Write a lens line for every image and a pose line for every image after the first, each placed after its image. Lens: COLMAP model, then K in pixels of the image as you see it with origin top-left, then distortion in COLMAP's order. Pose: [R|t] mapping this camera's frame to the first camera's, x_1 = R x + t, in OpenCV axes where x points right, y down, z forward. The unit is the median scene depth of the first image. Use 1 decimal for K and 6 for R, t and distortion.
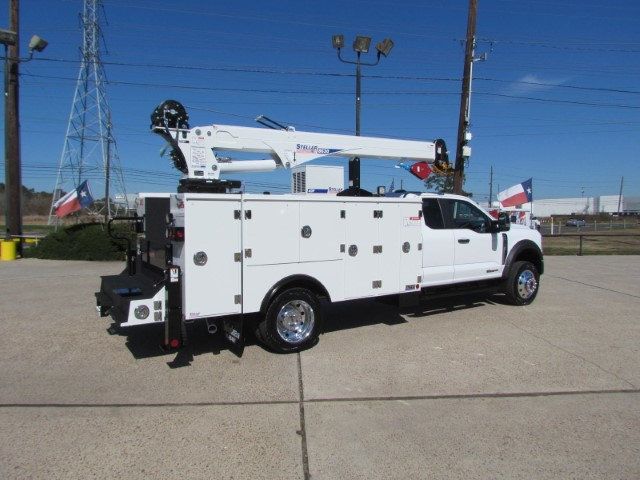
lens RADIAL K [[445.9, 0, 312.7], [0, 445.9, 237.3], [0, 0, 1]] dist [-0.005958, -0.007809]
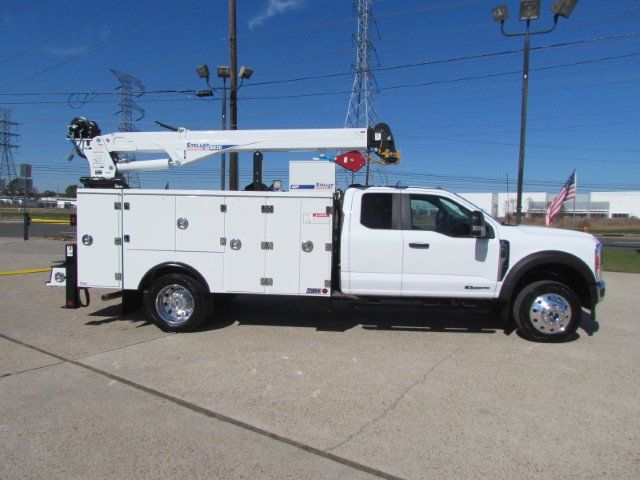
lens RADIAL K [[445.9, 0, 312.7], [0, 445.9, 237.3], [0, 0, 1]] dist [-0.005958, -0.007809]
pose [[0.803750, 0.053491, -0.592558, 0.847072], [-0.053832, 0.998403, 0.017108, -0.013420], [0.592527, 0.018148, 0.805346, 0.299777]]
